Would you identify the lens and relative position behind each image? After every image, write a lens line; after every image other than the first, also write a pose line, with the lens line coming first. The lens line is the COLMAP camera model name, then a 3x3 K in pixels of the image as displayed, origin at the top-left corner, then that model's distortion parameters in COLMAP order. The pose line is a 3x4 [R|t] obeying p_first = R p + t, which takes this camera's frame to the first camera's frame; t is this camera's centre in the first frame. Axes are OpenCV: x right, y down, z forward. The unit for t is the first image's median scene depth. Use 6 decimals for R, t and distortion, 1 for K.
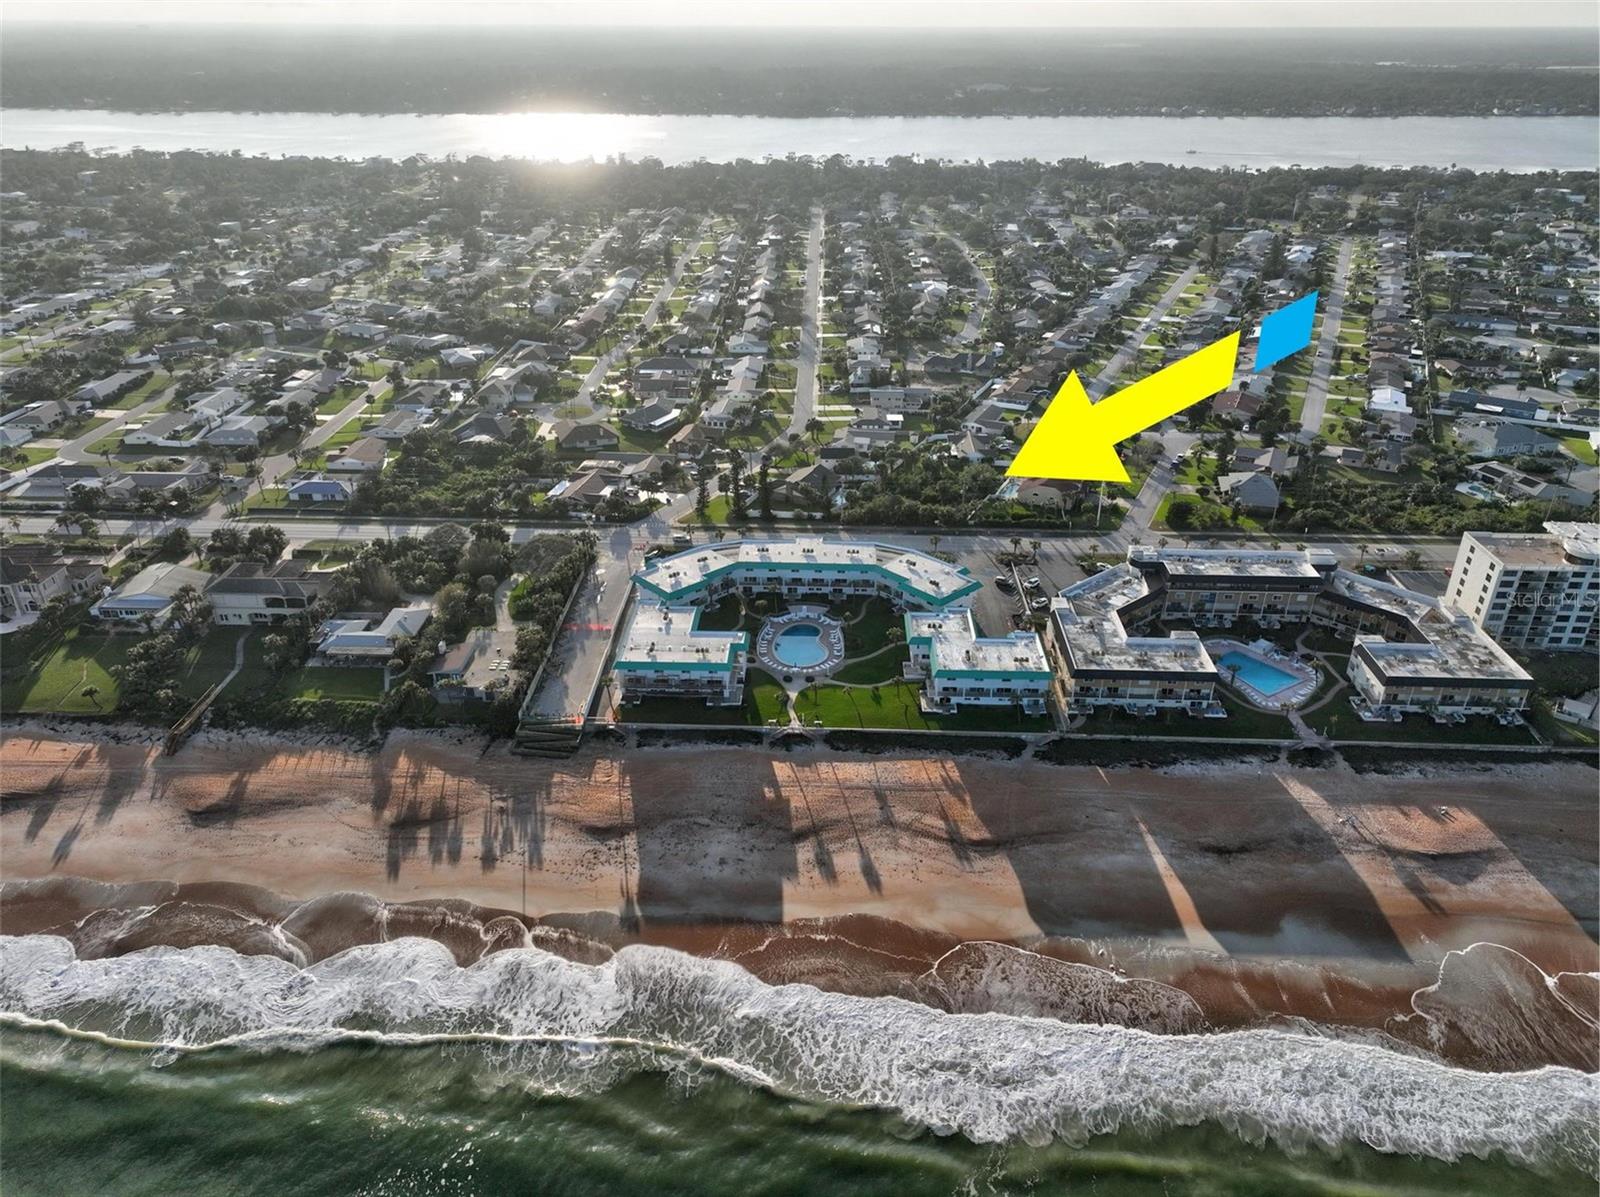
lens RADIAL K [[1121.7, 0, 799.6], [0, 1121.7, 611.2], [0, 0, 1]] dist [0.002825, 0.013231]
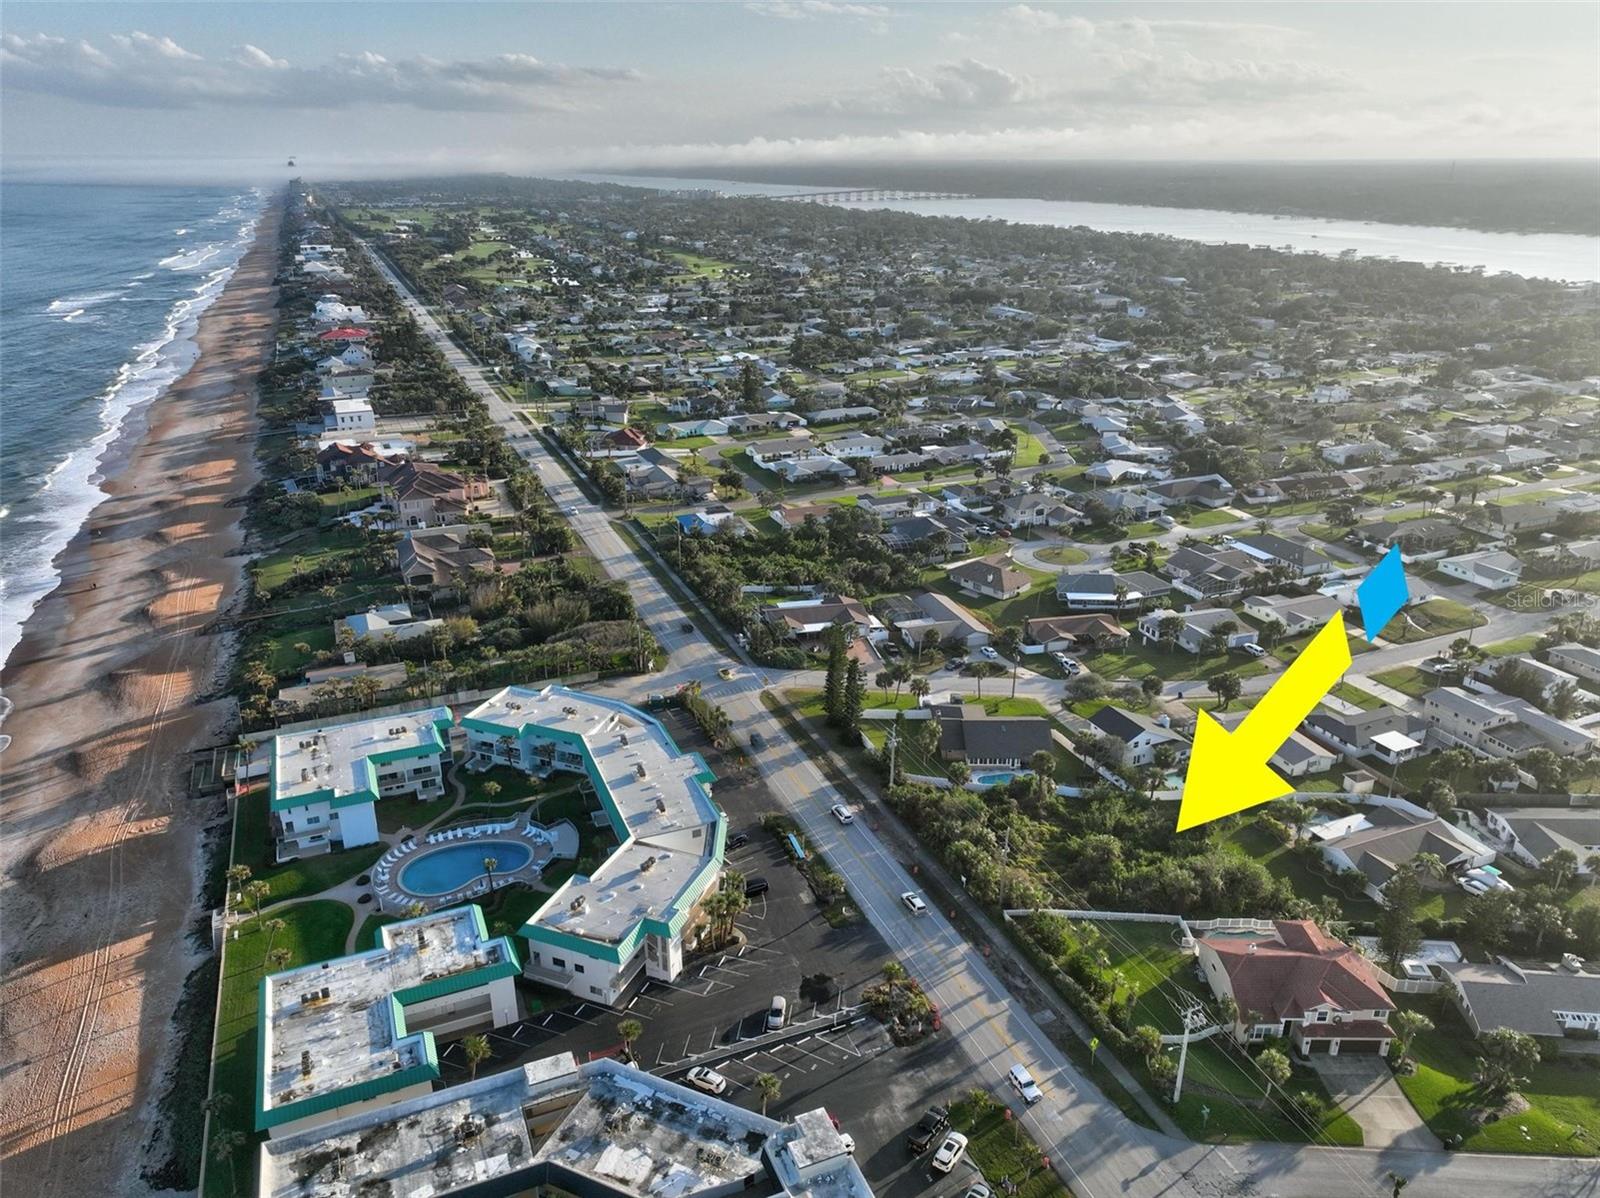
lens RADIAL K [[1121.7, 0, 799.6], [0, 1121.7, 611.7], [0, 0, 1]] dist [0.002825, 0.013231]
pose [[0.420377, 0.339666, -0.841374, 0.356062], [-0.421592, 0.894232, 0.150365, -0.173471], [0.803458, 0.291506, 0.519115, 0.451098]]
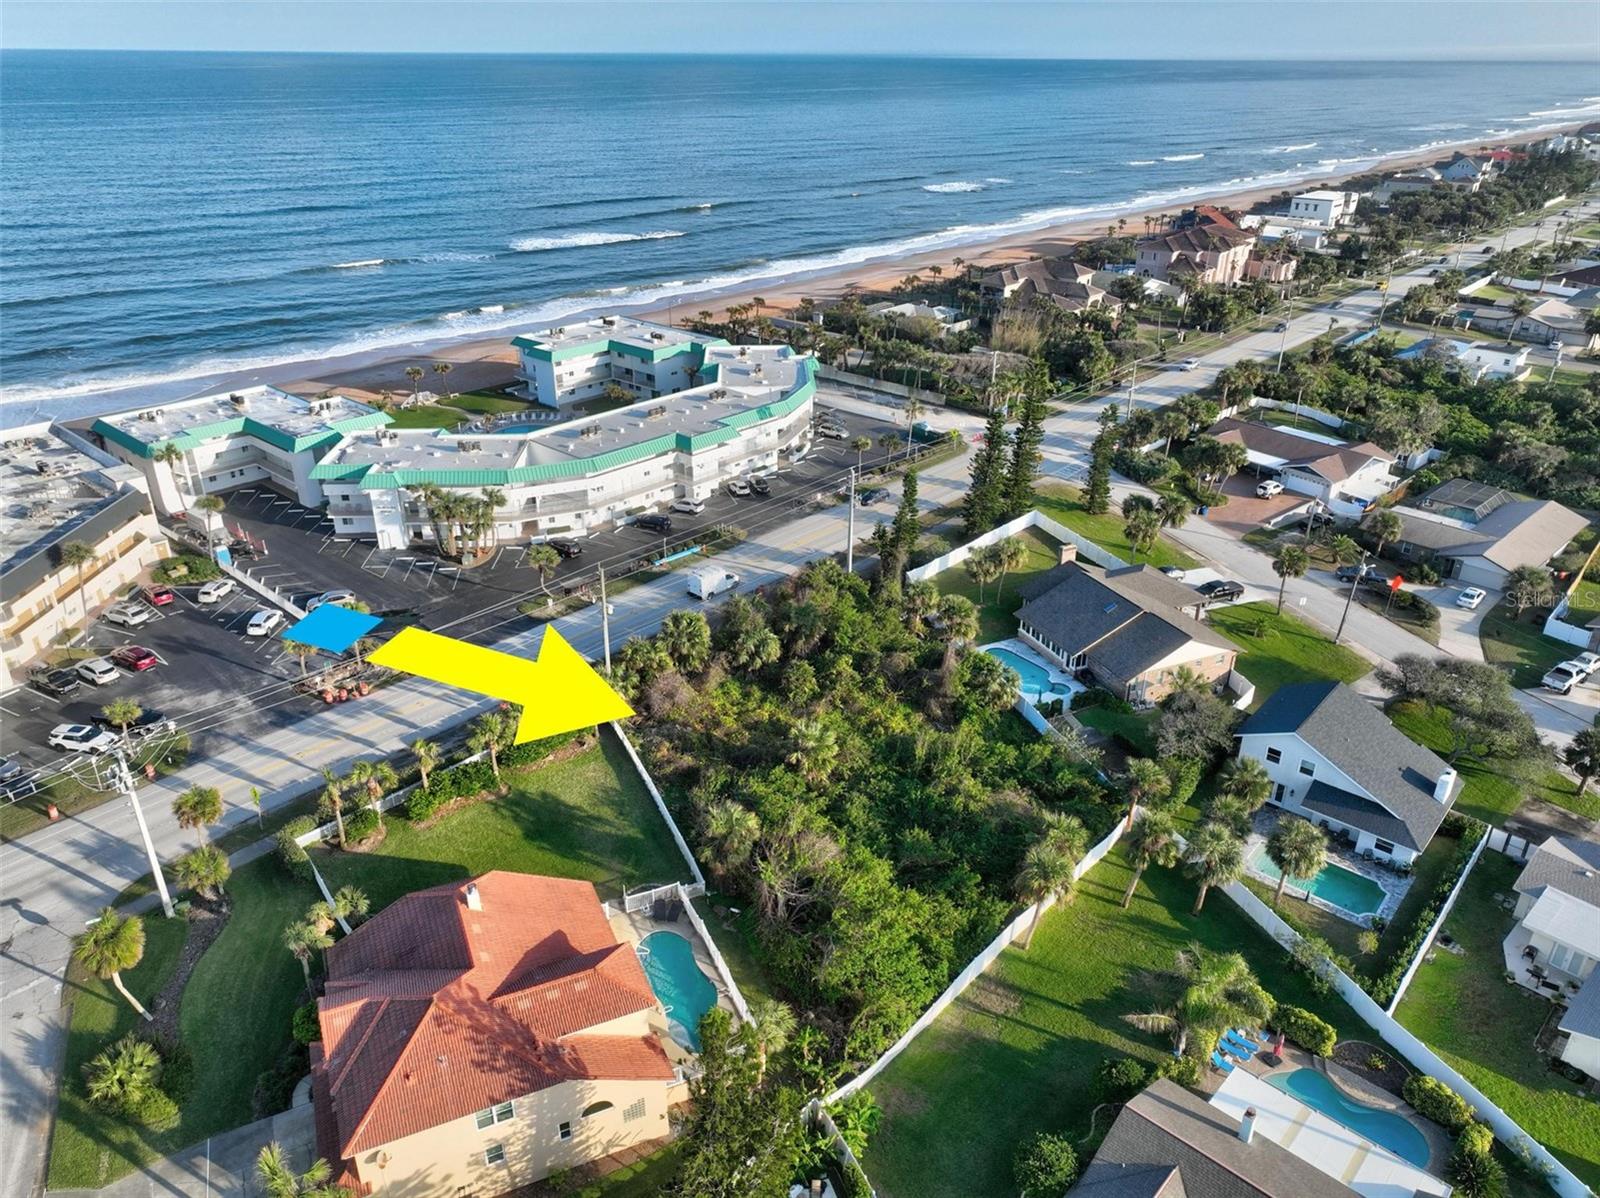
lens RADIAL K [[1121.7, 0, 799.6], [0, 1121.7, 611.7], [0, 0, 1]] dist [0.002825, 0.013231]
pose [[-0.648401, 0.337931, -0.682187, 0.231624], [-0.359562, 0.653904, 0.665676, -0.238703], [0.671037, 0.676913, -0.302485, 0.810092]]
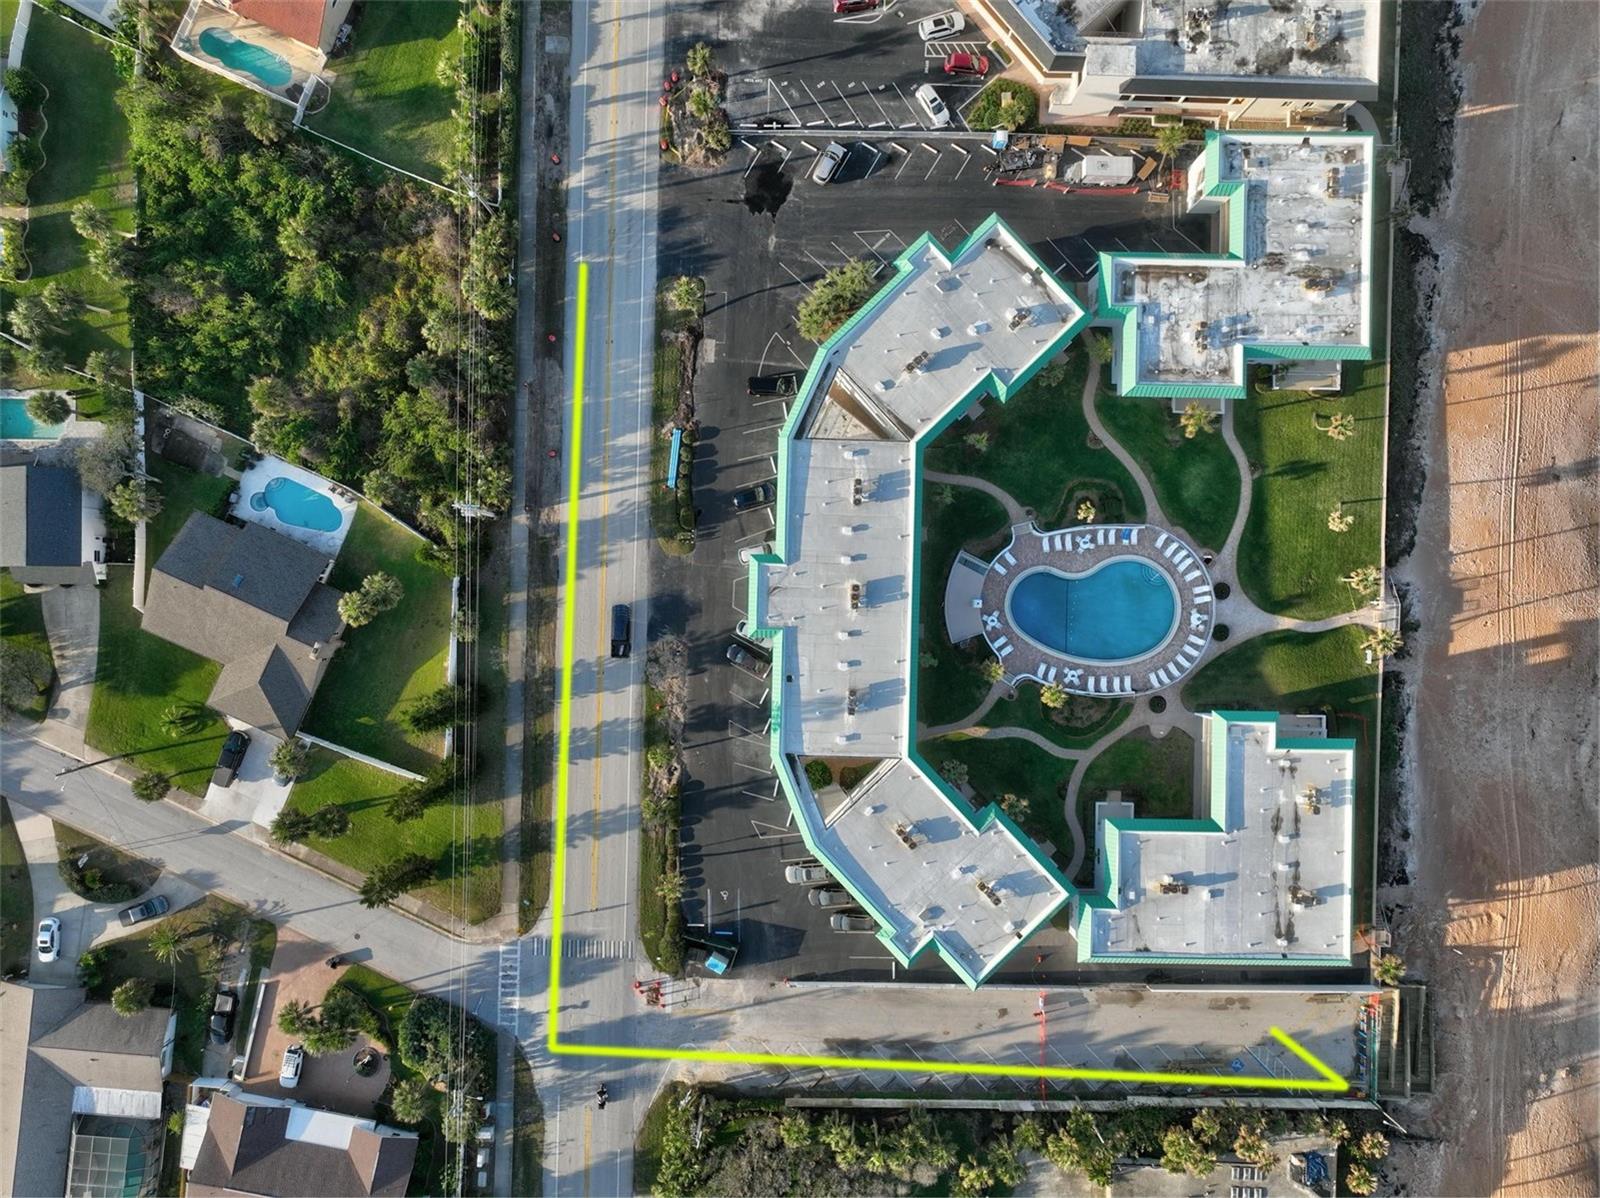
lens RADIAL K [[1121.7, 0, 799.6], [0, 1121.7, 611.7], [0, 0, 1]] dist [0.002825, 0.013231]
pose [[-0.012787, -0.999898, -0.006426, 0.003100], [0.454054, -0.011532, 0.890900, -0.283886], [-0.890882, 0.008475, 0.454155, 0.523528]]
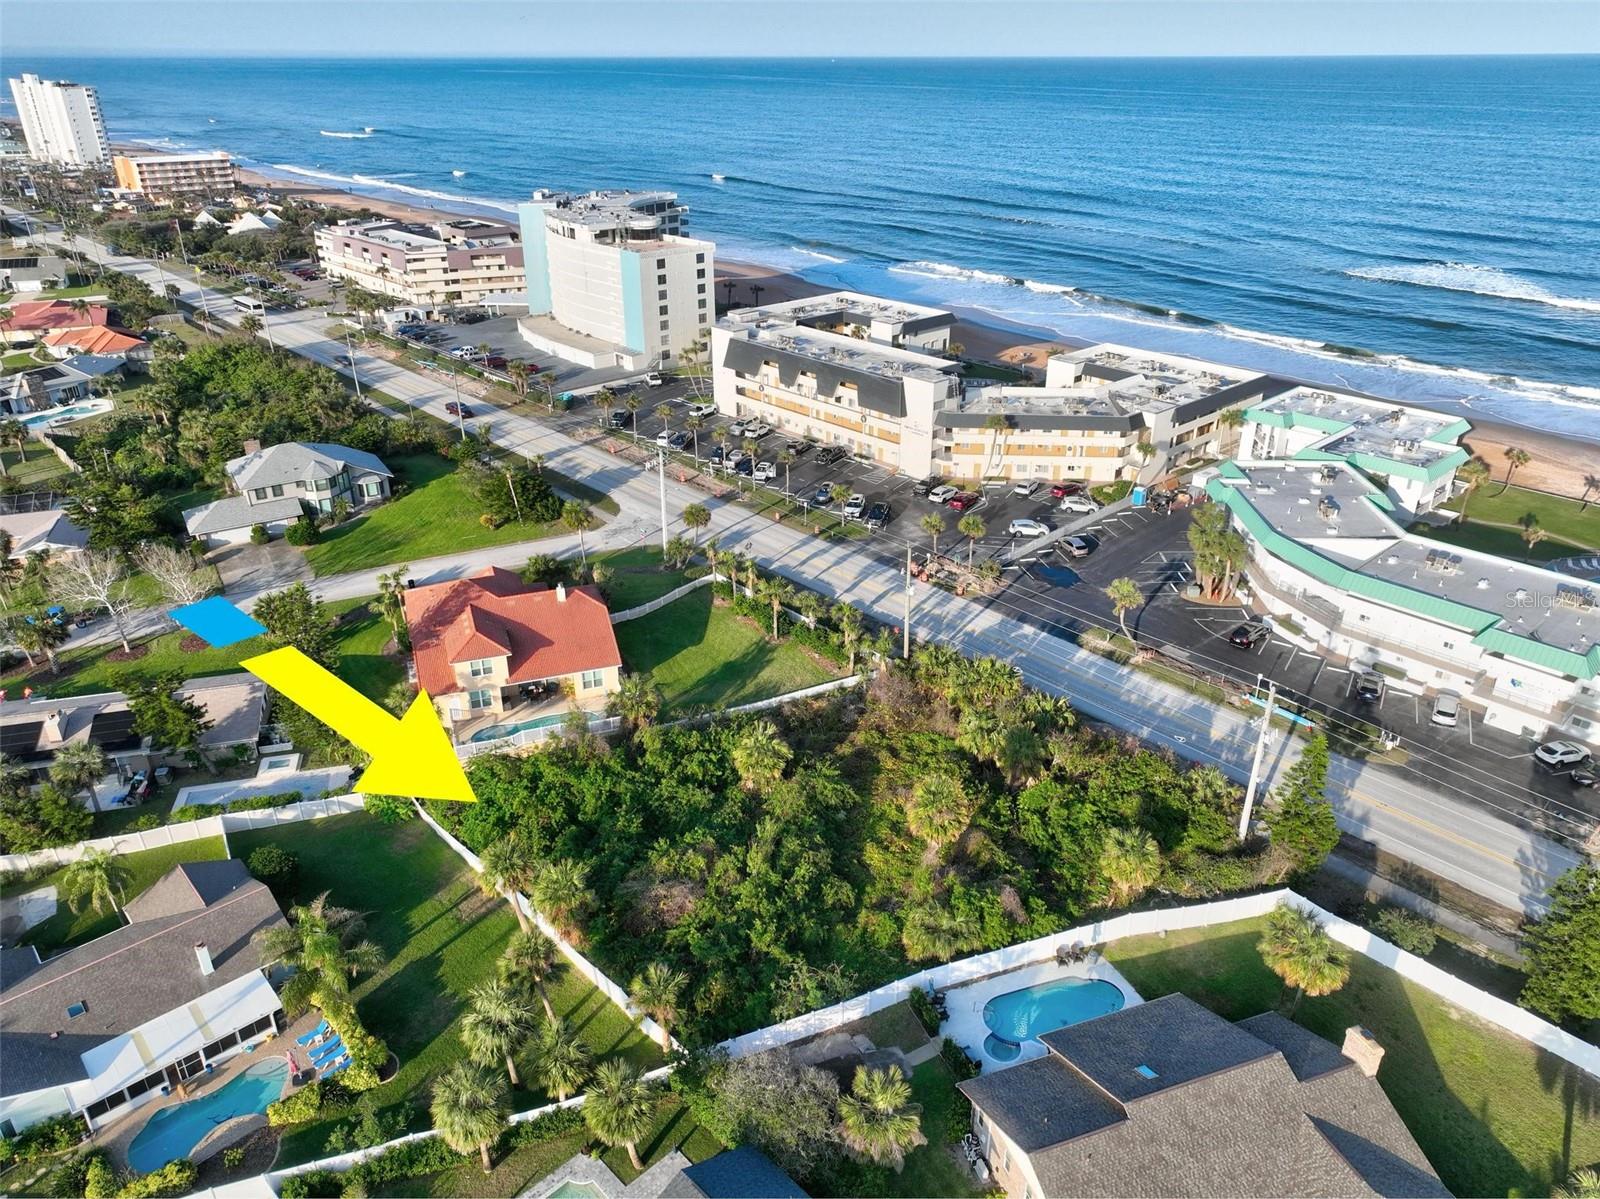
lens RADIAL K [[1121.7, 0, 799.6], [0, 1121.7, 612.2], [0, 0, 1]] dist [0.002825, 0.013231]
pose [[-0.706395, -0.317932, 0.632396, -0.029046], [0.330904, 0.641466, 0.692116, -0.242726], [-0.625706, 0.698169, -0.347924, 0.815443]]
